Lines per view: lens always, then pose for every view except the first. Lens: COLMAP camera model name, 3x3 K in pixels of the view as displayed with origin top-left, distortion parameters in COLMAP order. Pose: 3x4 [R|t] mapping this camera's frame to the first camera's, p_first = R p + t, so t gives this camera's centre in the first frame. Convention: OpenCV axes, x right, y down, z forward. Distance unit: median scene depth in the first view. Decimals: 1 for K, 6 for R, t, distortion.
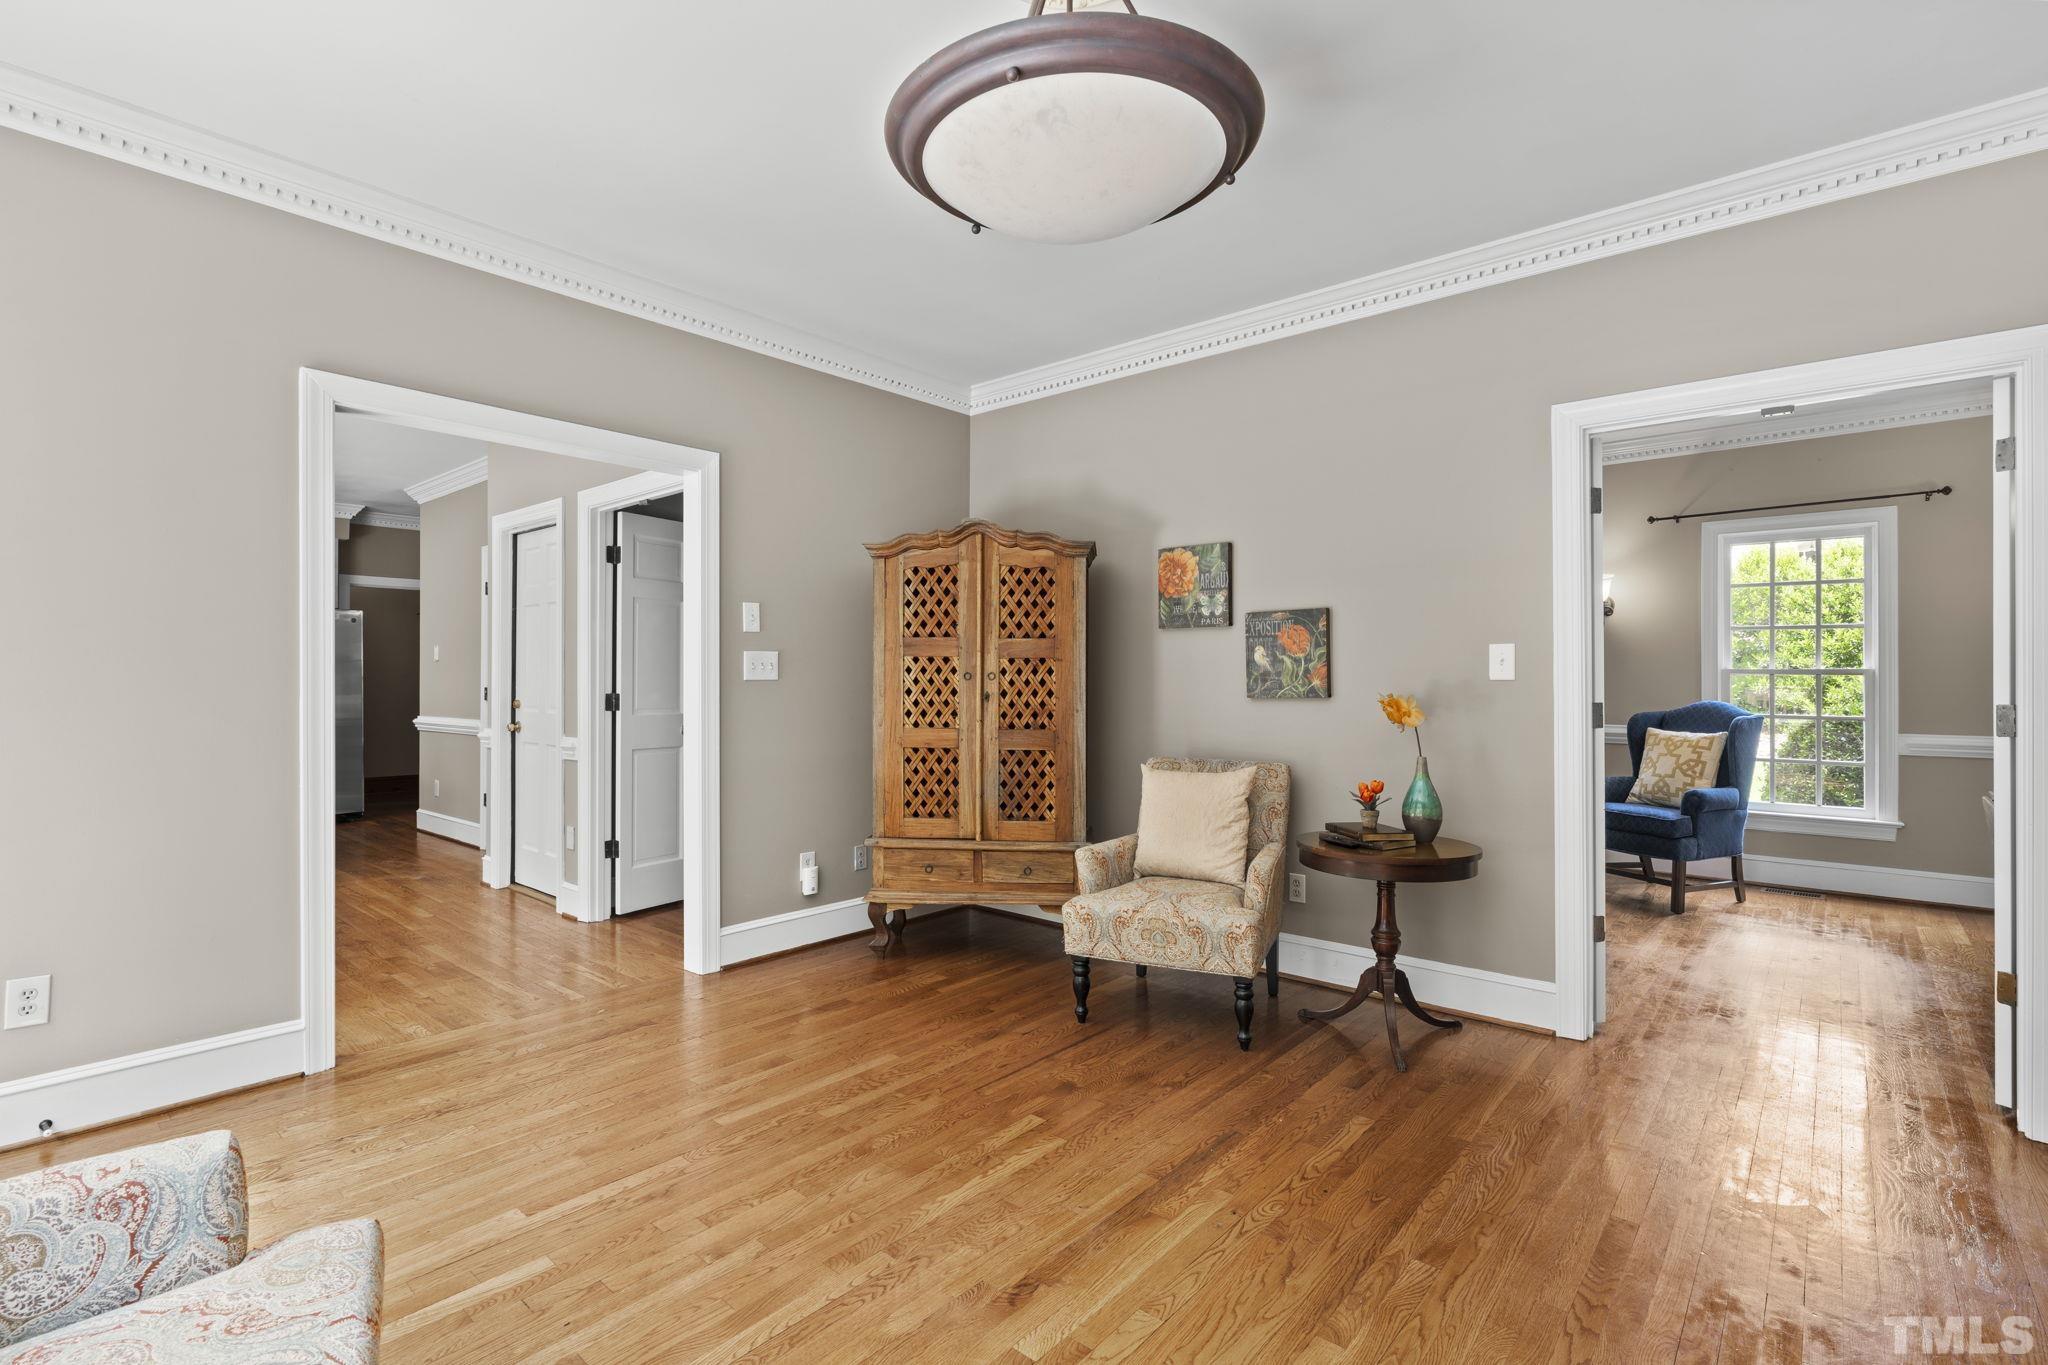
lens RADIAL K [[936.0, 0, 1026.4], [0, 936.0, 685.2], [0, 0, 1]] dist [-0.001954, -0.000398]
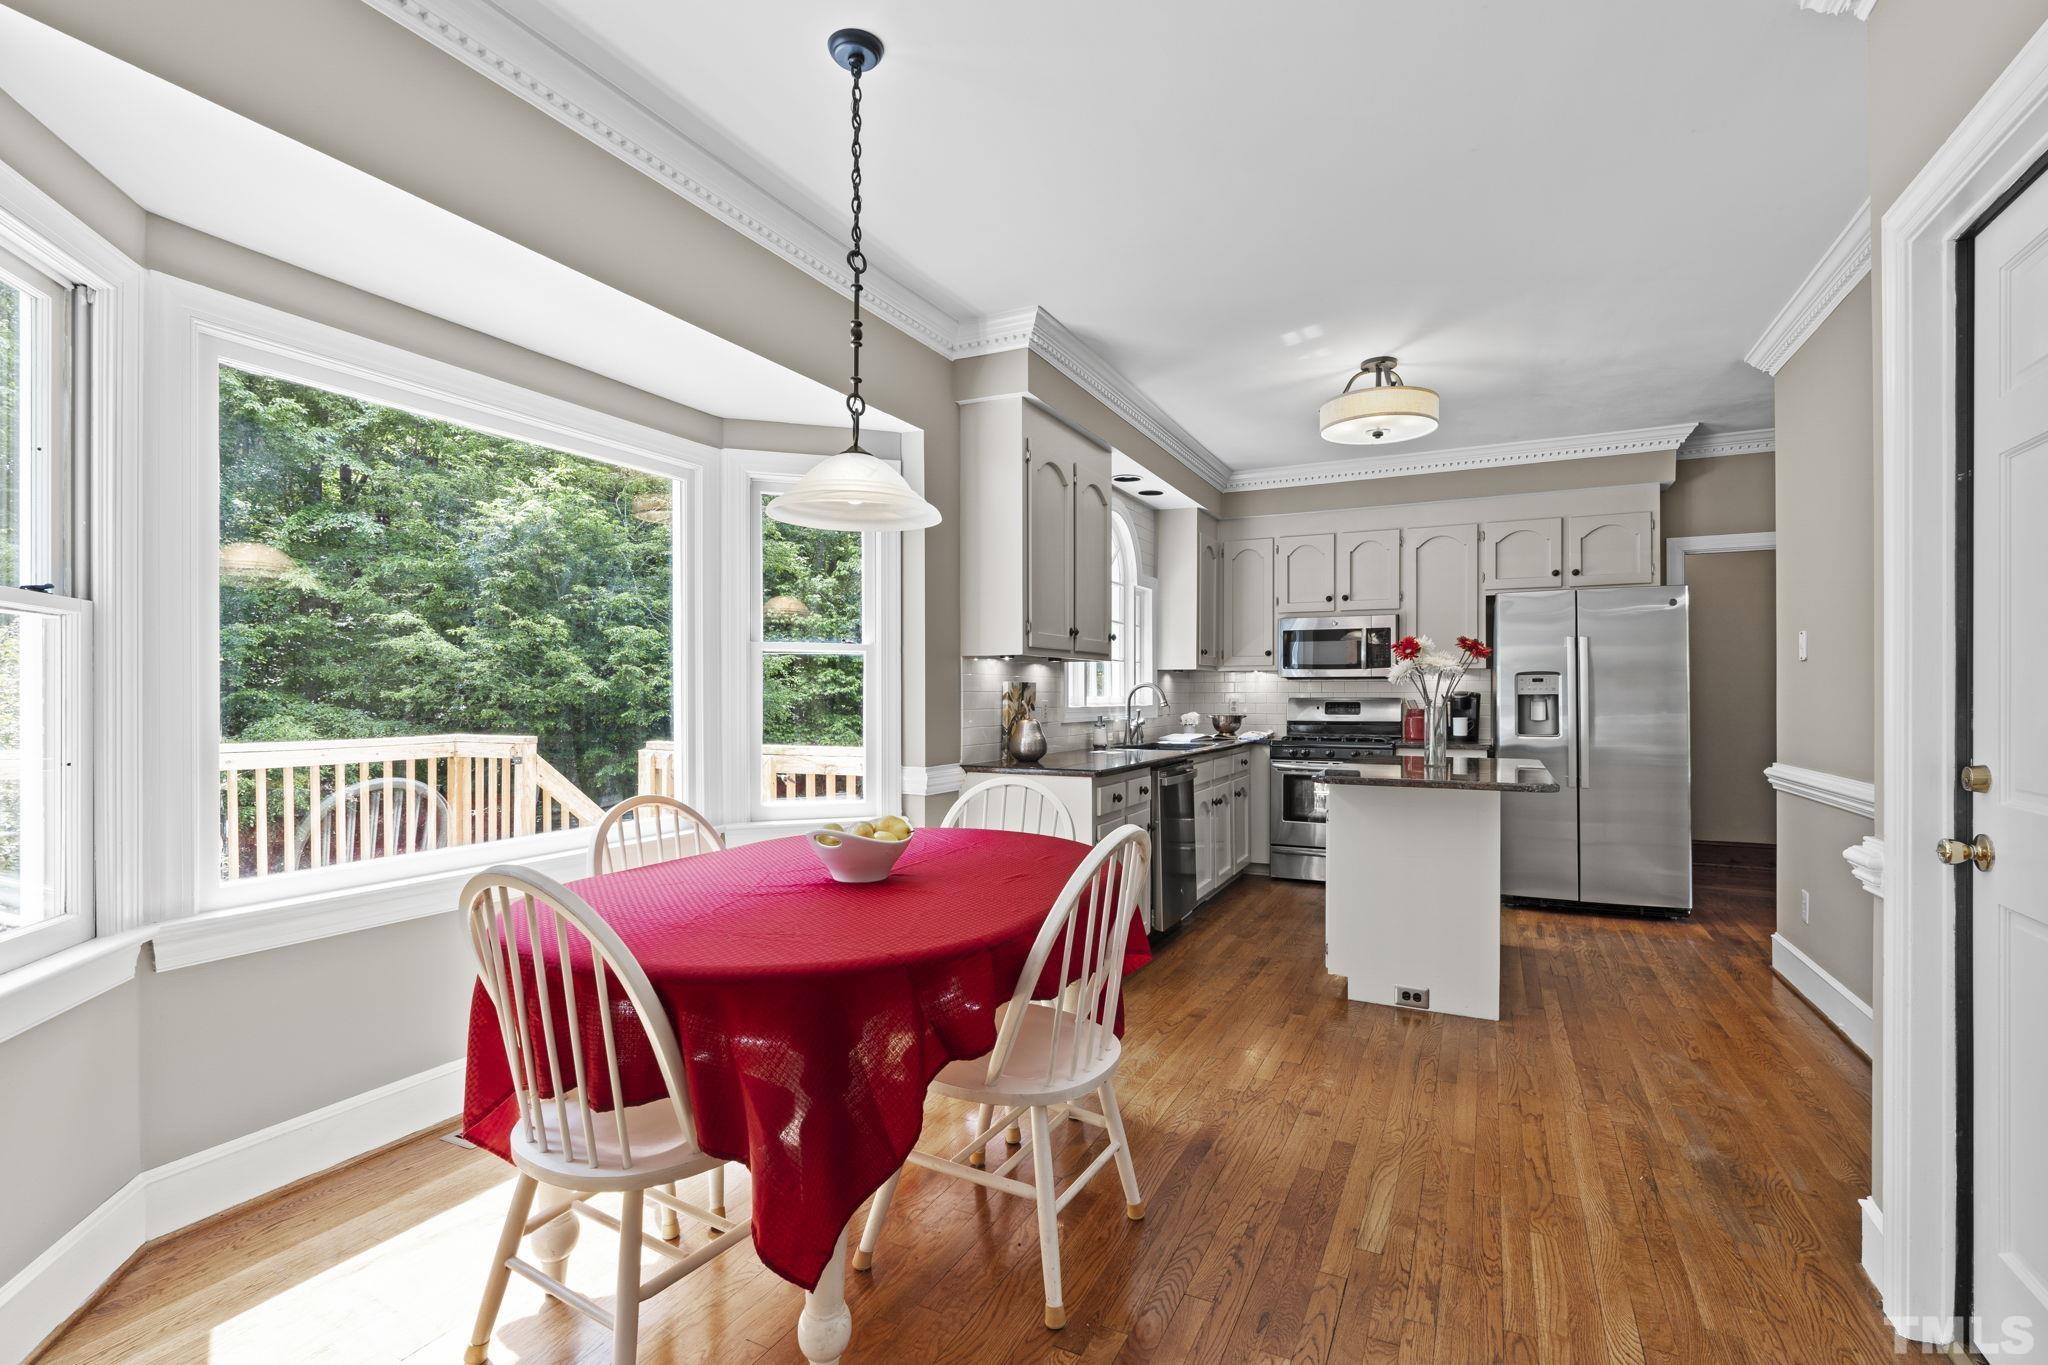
lens RADIAL K [[936.0, 0, 1026.4], [0, 936.0, 685.2], [0, 0, 1]] dist [-0.001954, -0.000398]
pose [[0.255975, -0.011446, -0.966616, -0.227898], [-0.004018, 0.999909, -0.012904, -0.003900], [0.966675, 0.007186, 0.255906, 0.430683]]
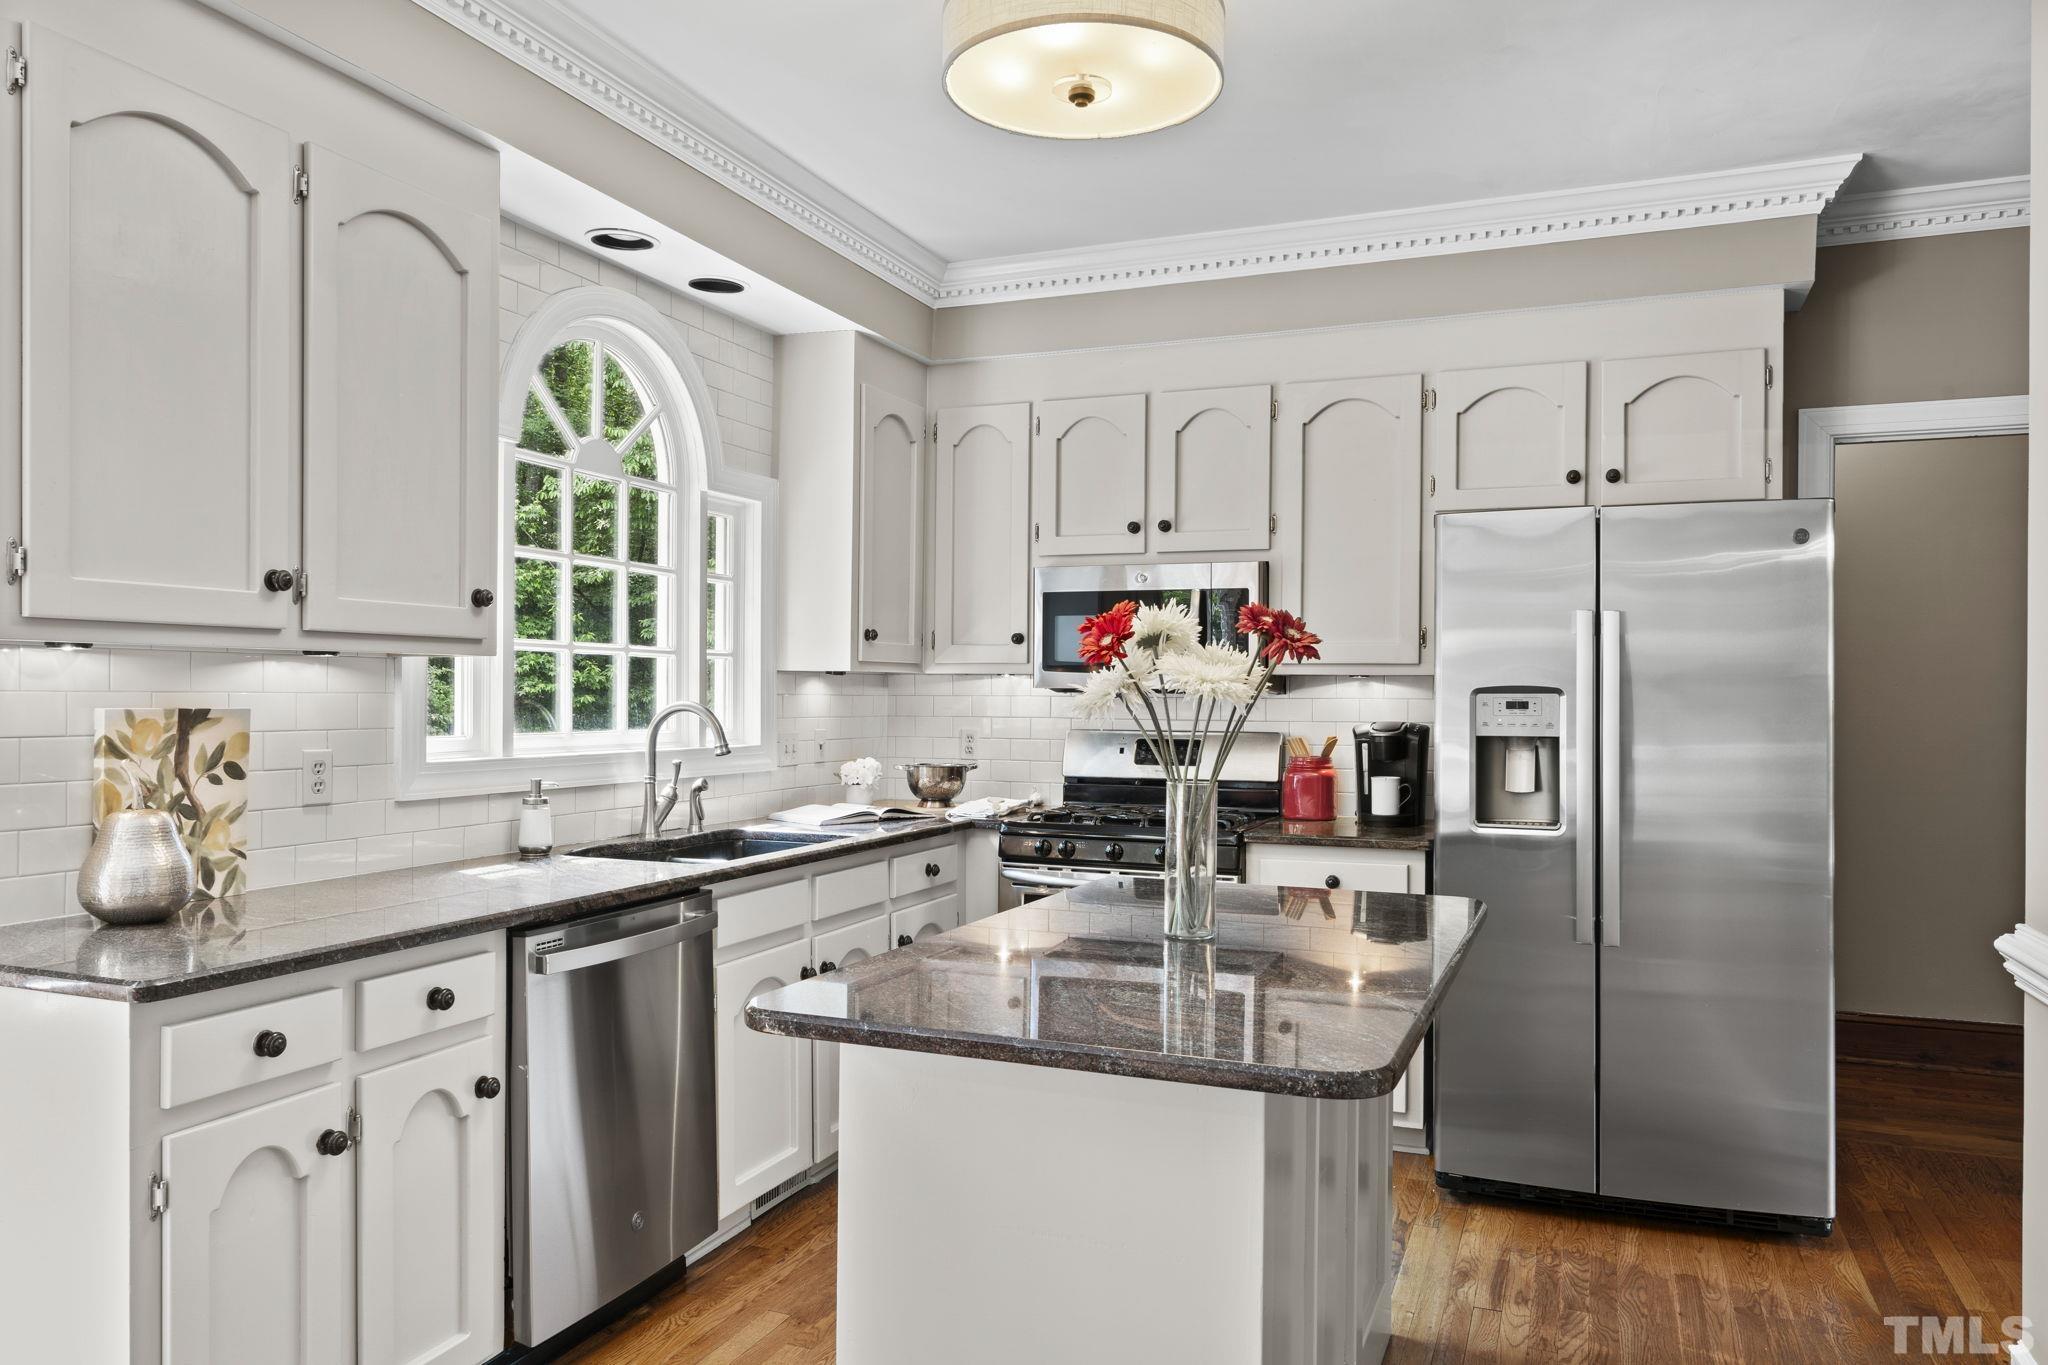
lens RADIAL K [[1389.2, 0, 1024.0], [0, 1389.2, 682.5], [0, 0, 1]] dist [0.002585, 0.001153]
pose [[0.321791, -0.006662, -0.946787, -0.411395], [-0.011664, 0.999871, -0.011000, -0.018778], [0.946739, 0.014583, 0.321672, 0.667395]]
